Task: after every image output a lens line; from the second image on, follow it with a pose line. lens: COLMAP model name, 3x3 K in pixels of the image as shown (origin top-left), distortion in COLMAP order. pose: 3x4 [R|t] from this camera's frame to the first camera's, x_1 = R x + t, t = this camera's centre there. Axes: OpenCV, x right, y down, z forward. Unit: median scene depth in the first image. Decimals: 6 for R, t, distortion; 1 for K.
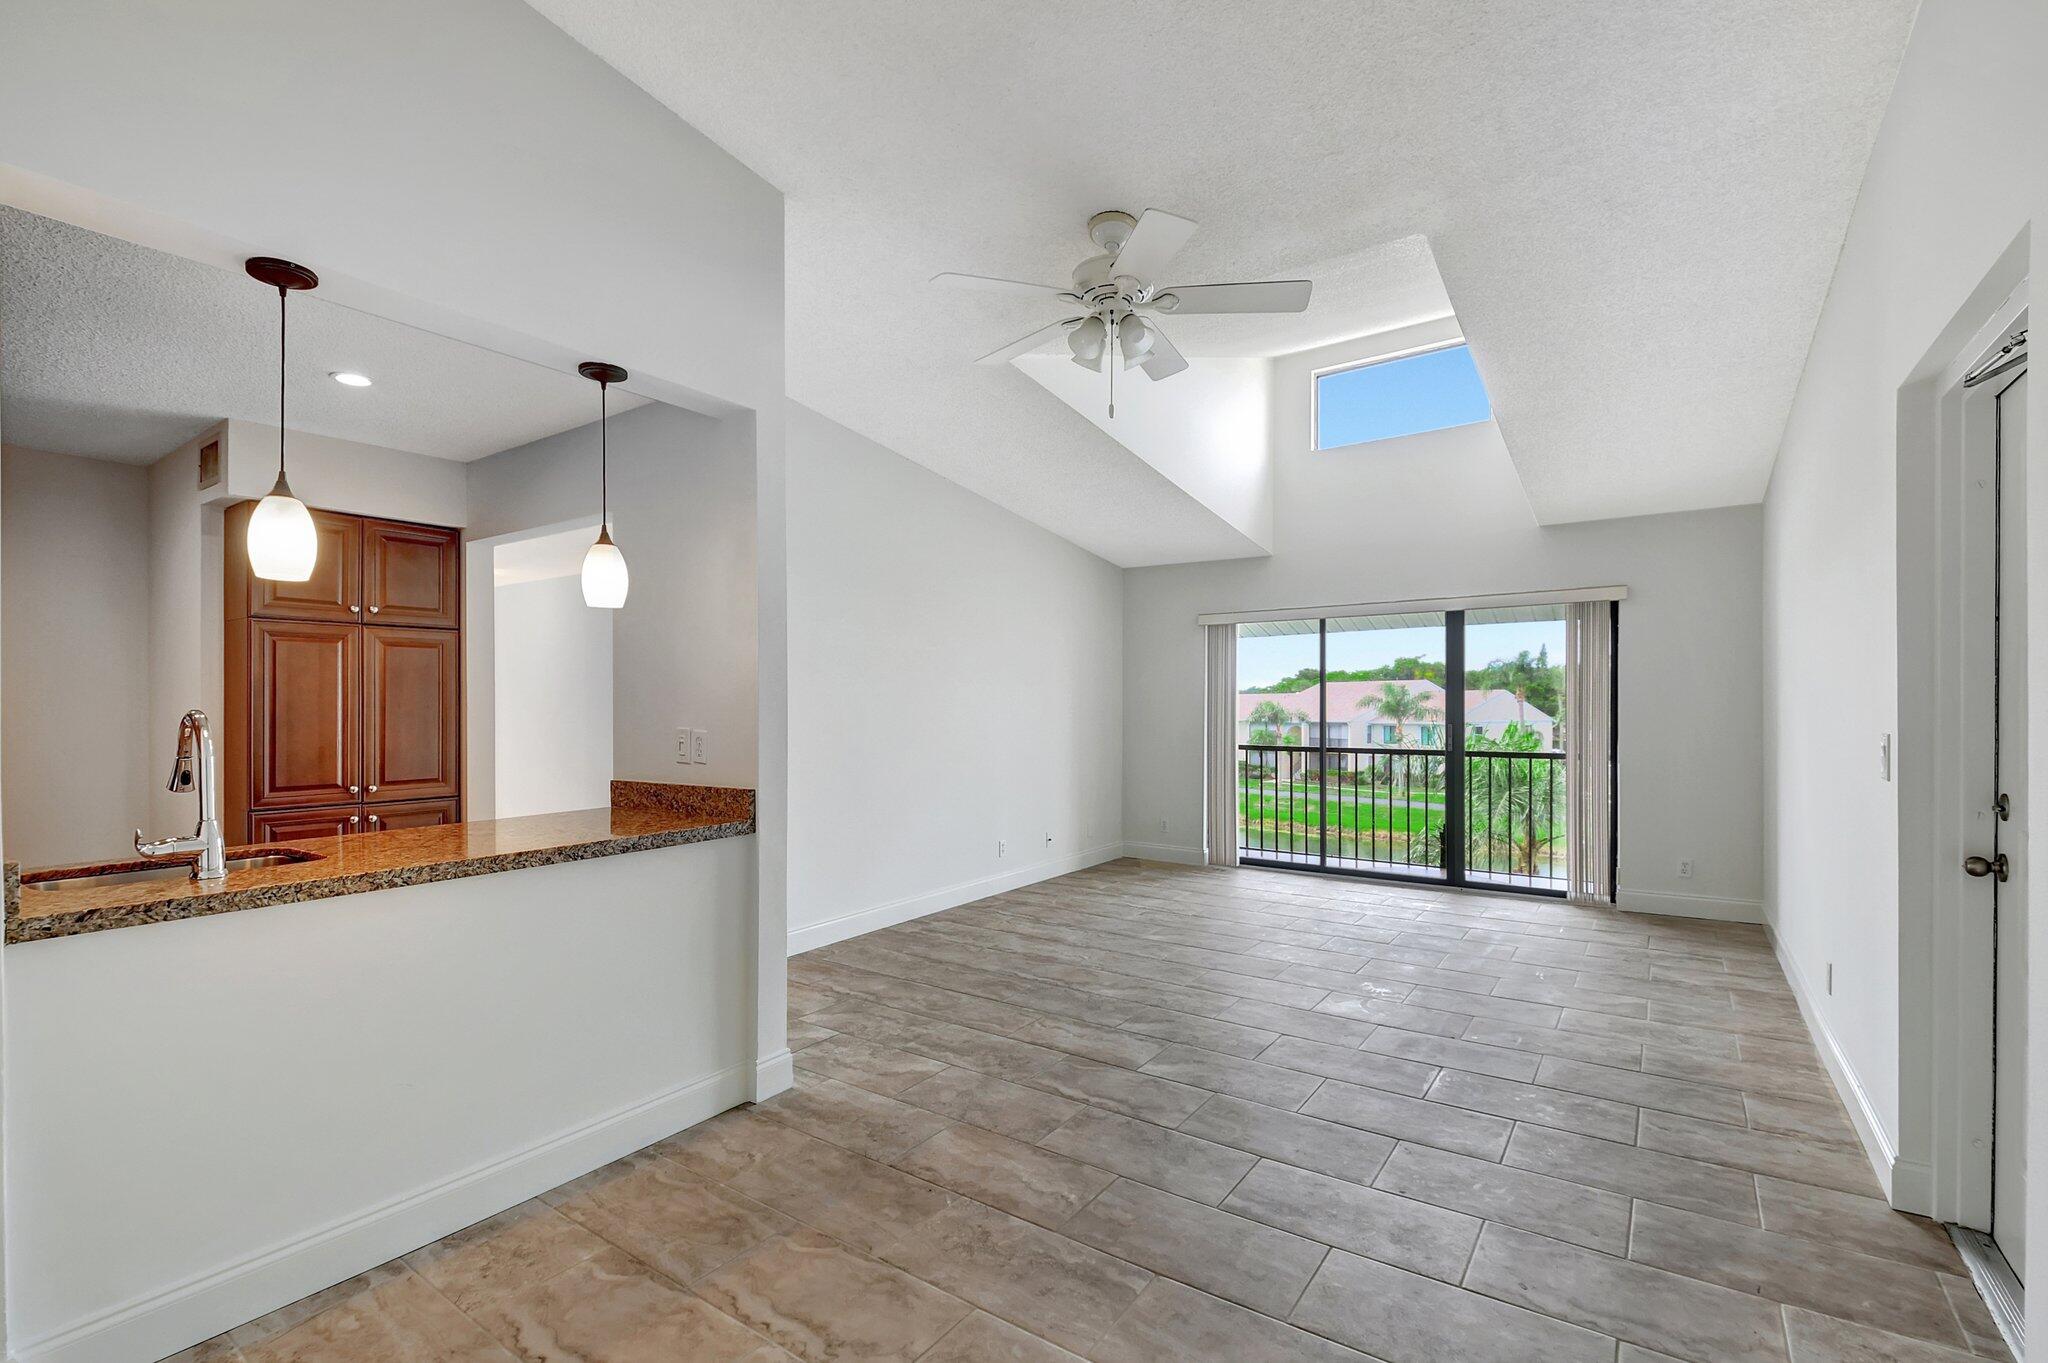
lens RADIAL K [[889.0, 0, 1024.0], [0, 889.0, 681.5], [0, 0, 1]] dist [0.001197, -0.000038]
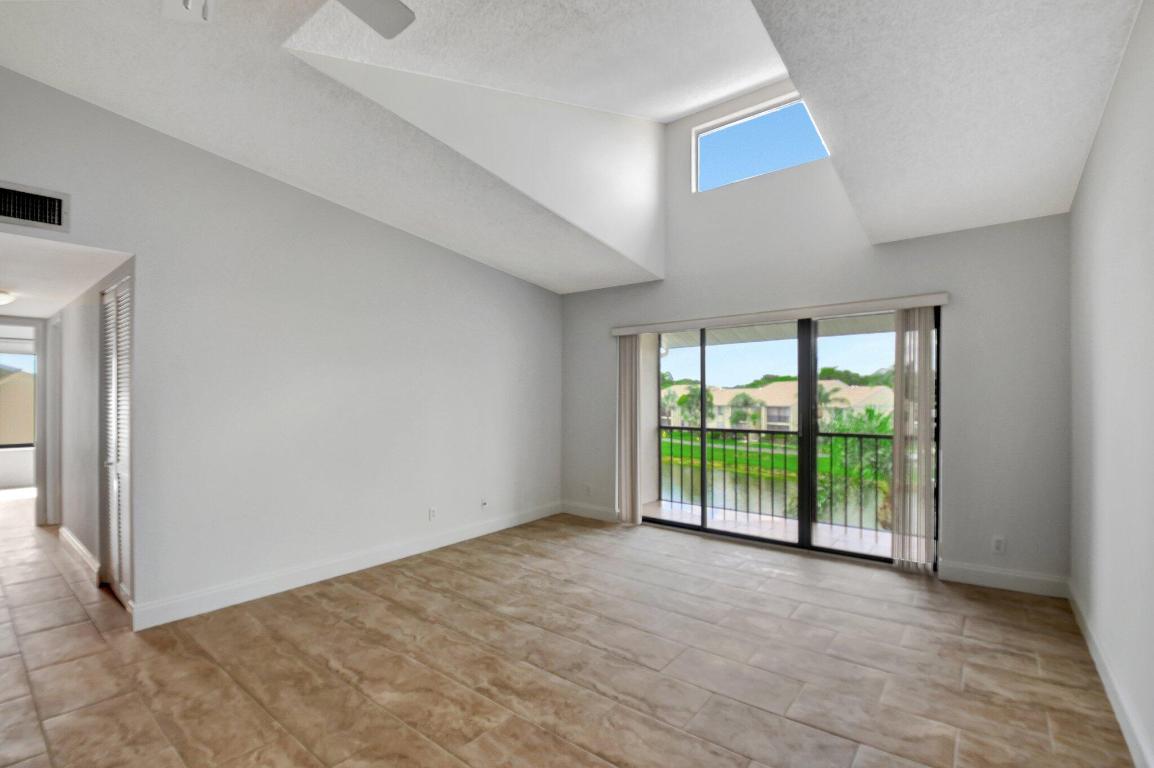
lens RADIAL K [[511.0, 0, 577.6], [0, 511.0, 374.8], [0, 0, 1]] dist [-0.030968, -0.000940]
pose [[0.998493, -0.004468, -0.054694, 0.264673], [0.003652, 0.999881, -0.015004, 0.005750], [0.054754, 0.014781, 0.998390, 0.363487]]
